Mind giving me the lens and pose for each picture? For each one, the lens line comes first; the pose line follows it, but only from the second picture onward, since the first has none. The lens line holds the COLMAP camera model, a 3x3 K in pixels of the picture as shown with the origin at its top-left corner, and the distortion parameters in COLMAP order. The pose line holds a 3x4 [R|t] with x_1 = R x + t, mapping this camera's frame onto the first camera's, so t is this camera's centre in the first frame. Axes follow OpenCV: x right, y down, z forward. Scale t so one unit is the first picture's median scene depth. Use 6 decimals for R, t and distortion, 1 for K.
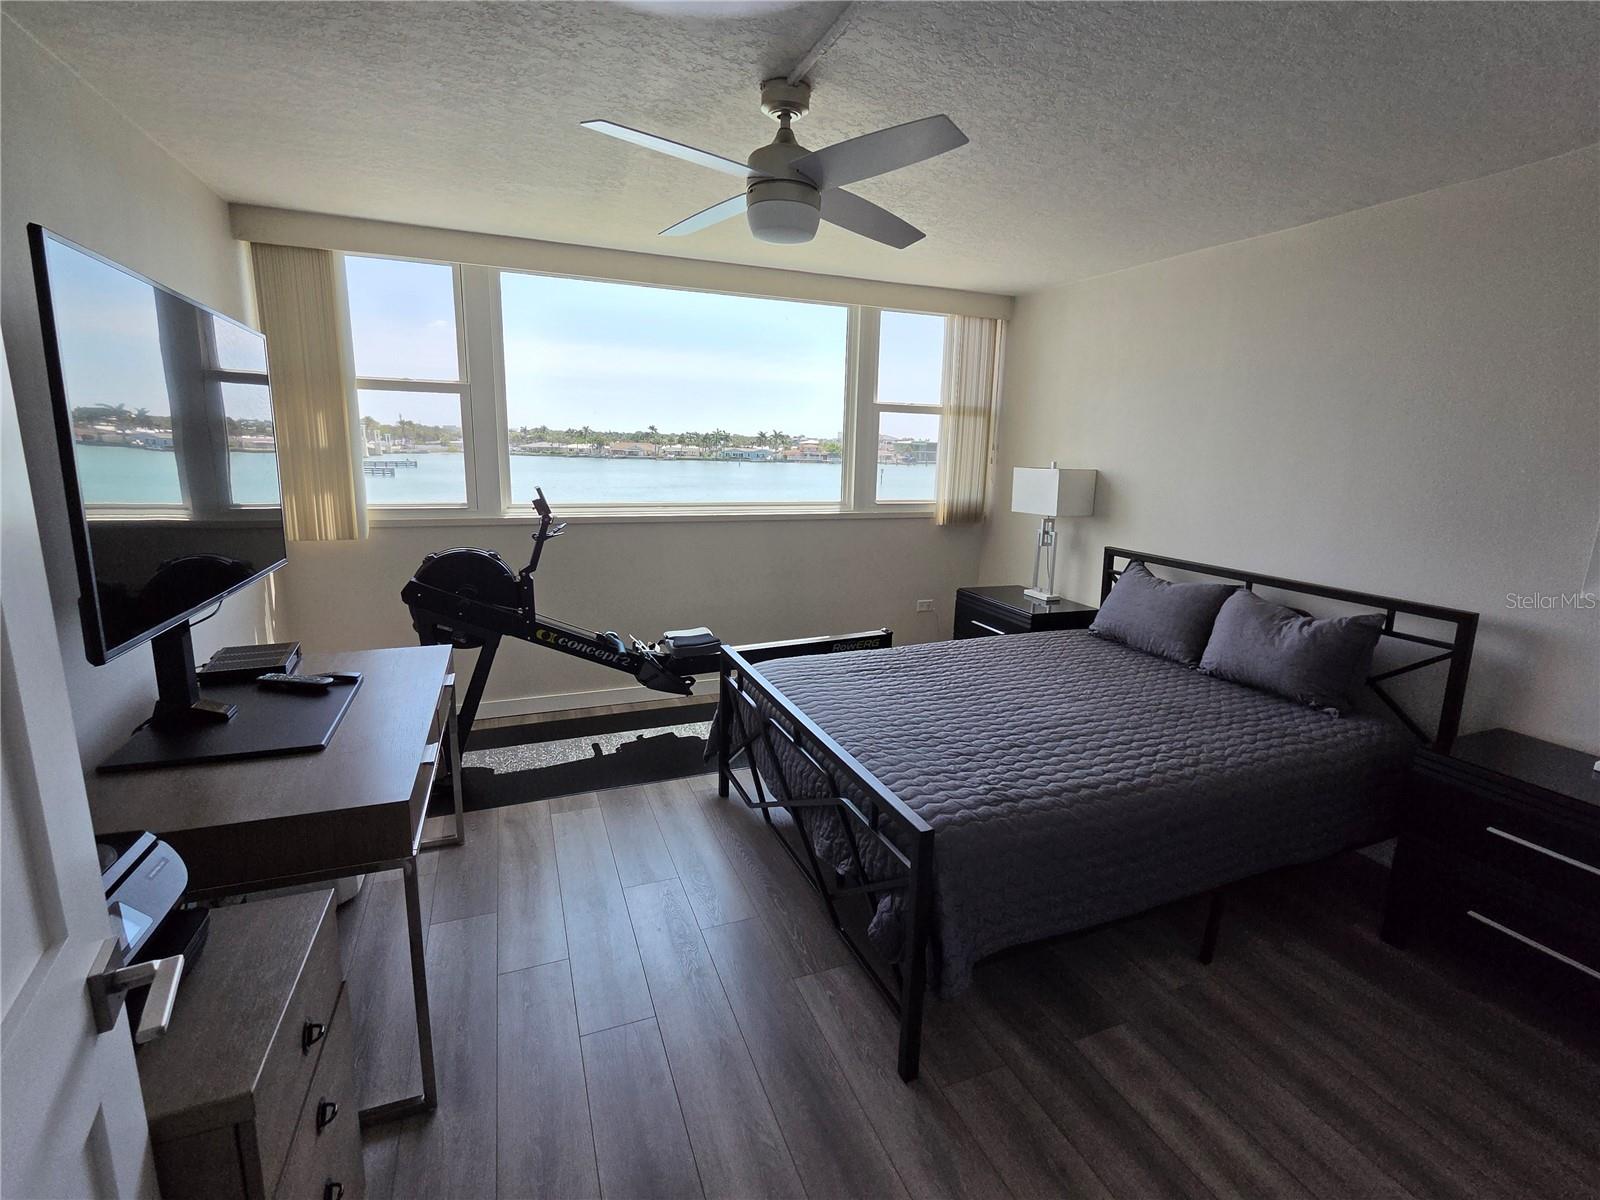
lens RADIAL K [[746.2, 0, 803.9], [0, 746.2, 592.5], [0, 0, 1]] dist [0.000735, 0.000043]
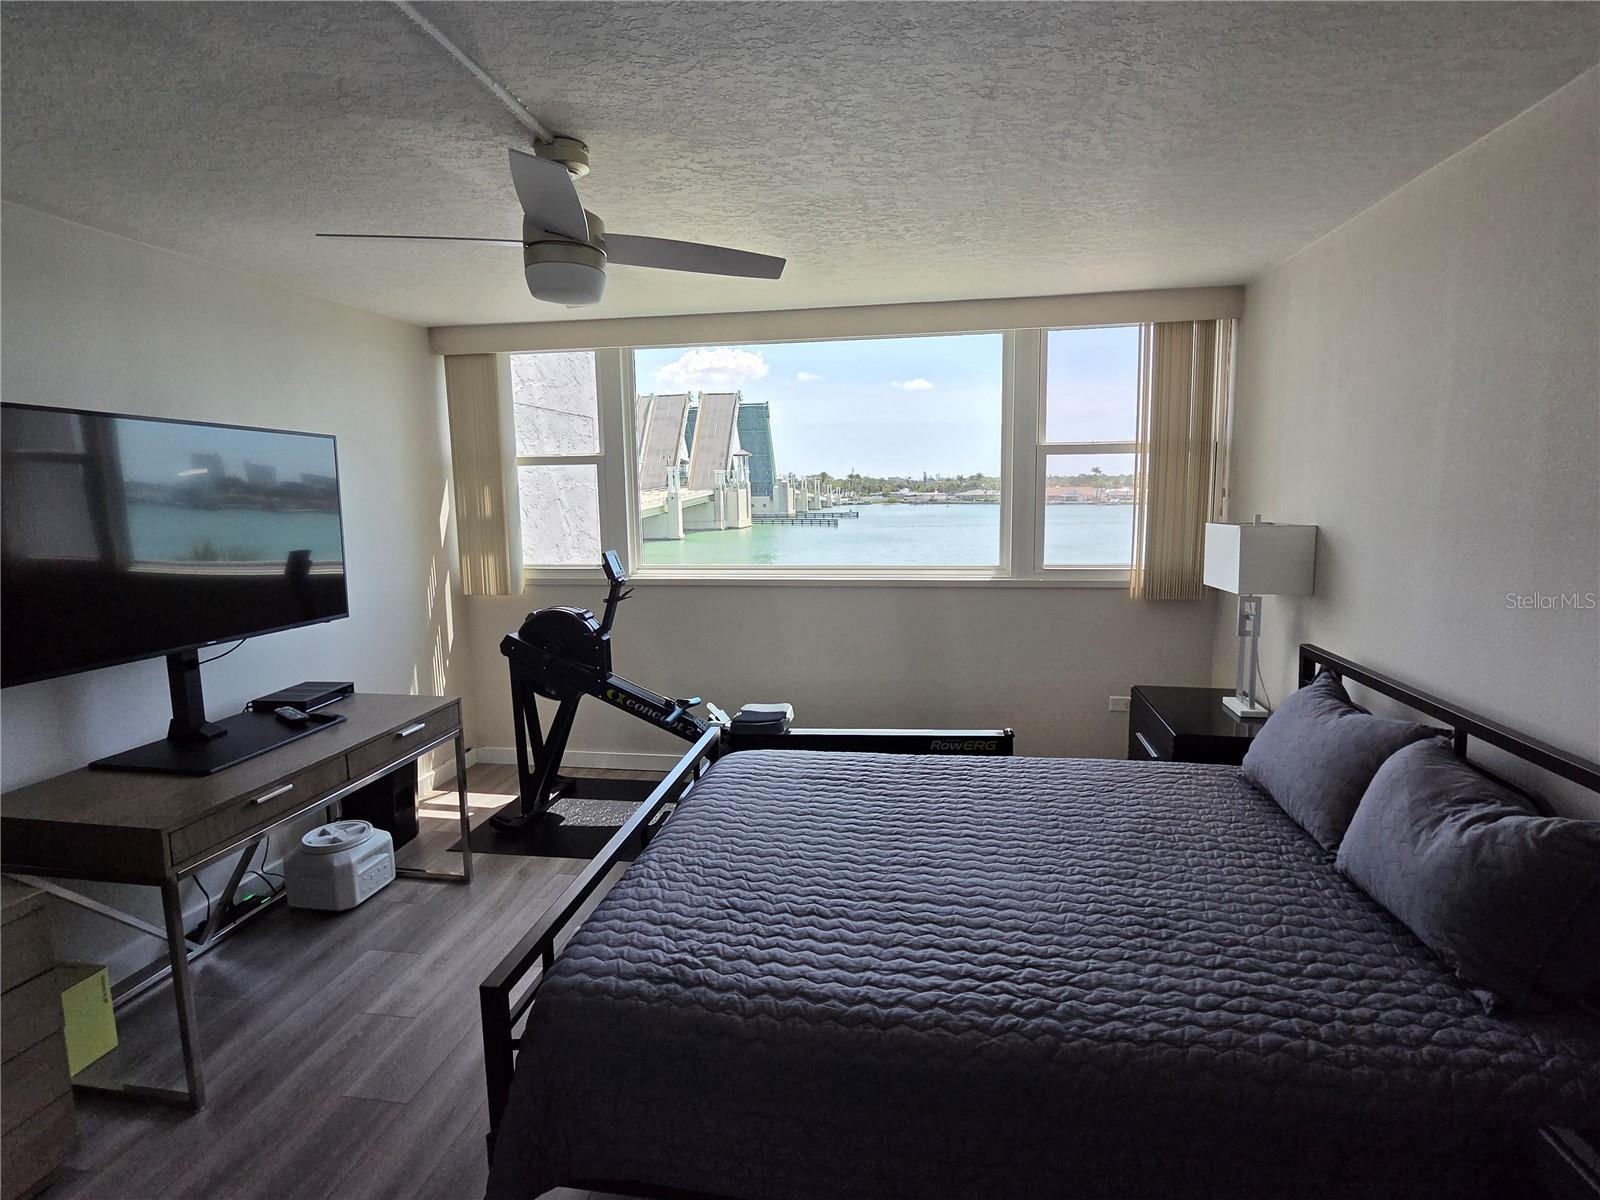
lens RADIAL K [[804.9, 0, 805.7], [0, 804.9, 588.6], [0, 0, 1]] dist [0.001331, -0.000724]
pose [[0.847622, 0.029900, -0.529757, 0.454335], [-0.068956, 0.996151, -0.054107, -0.046555], [0.526100, 0.082392, 0.846422, 0.196057]]
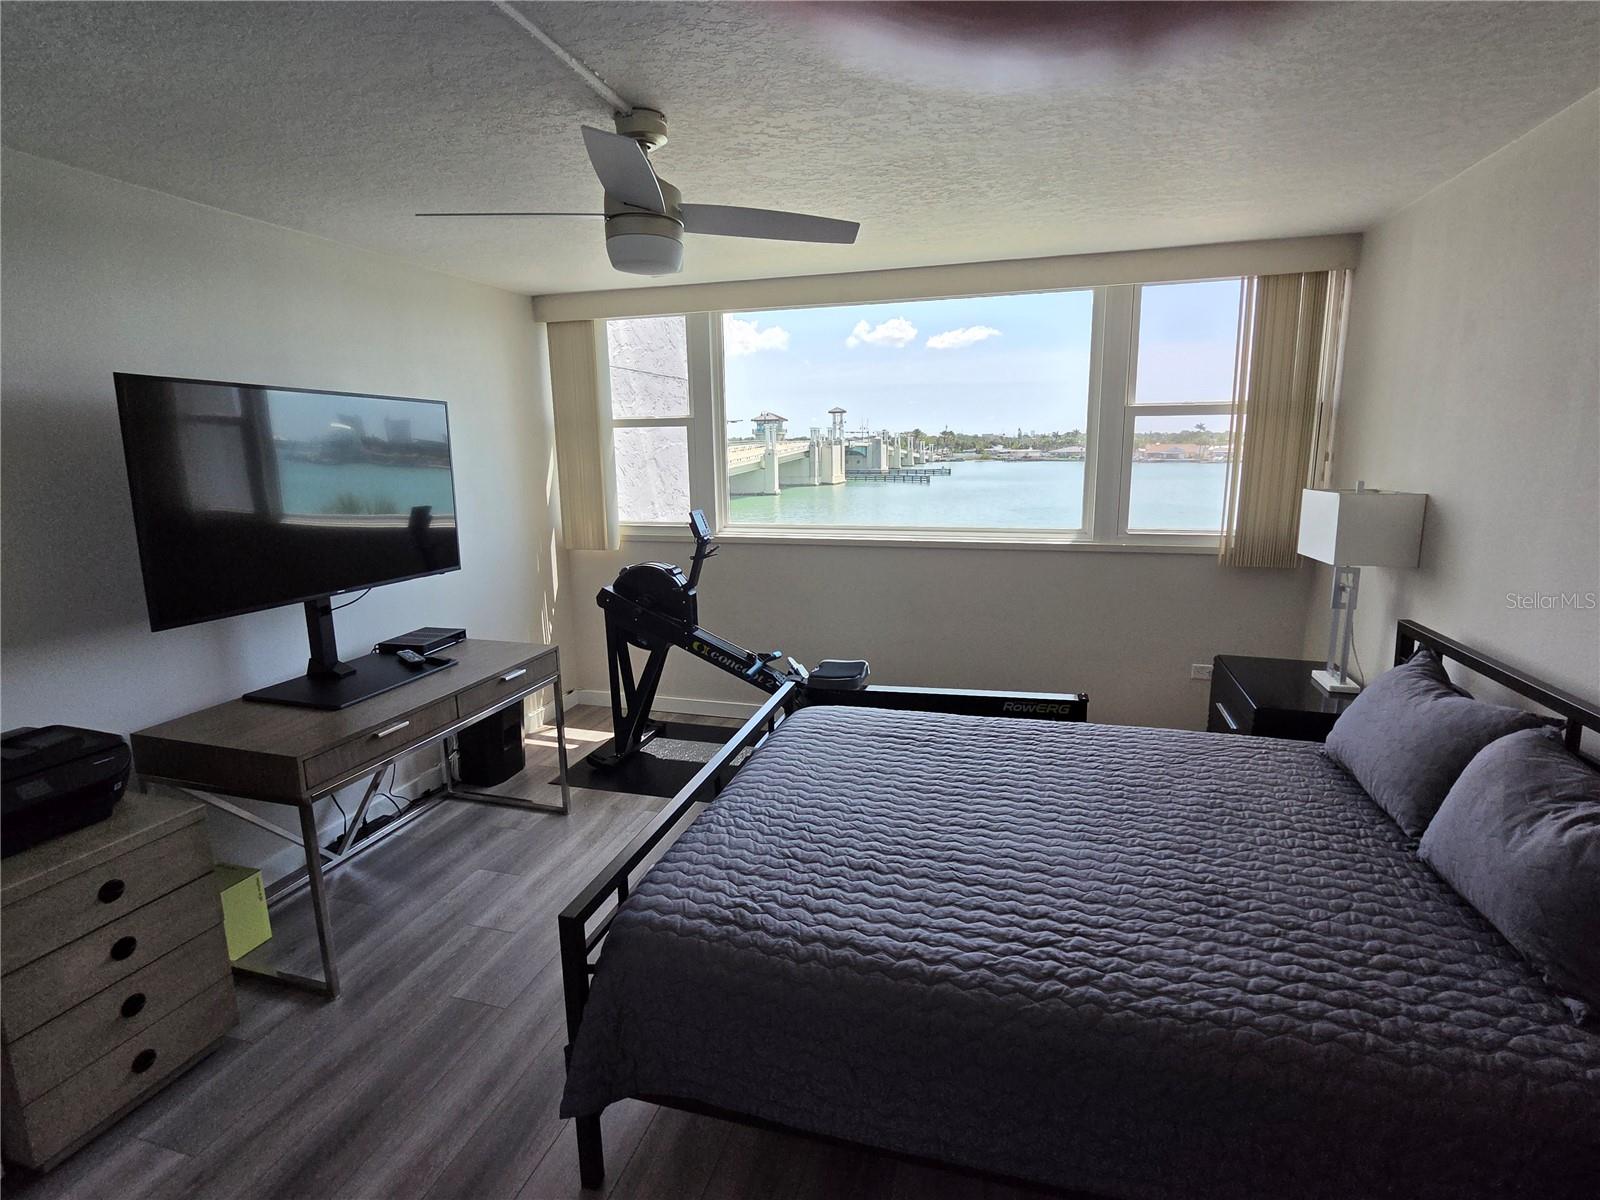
lens RADIAL K [[778.4, 0, 804.8], [0, 778.4, 590.0], [0, 0, 1]] dist [-0.004323, 0.006316]
pose [[0.778645, 0.081124, -0.622199, 0.466254], [-0.091034, 0.995721, 0.015901, -0.057117], [0.620826, 0.044260, 0.782698, 0.210592]]
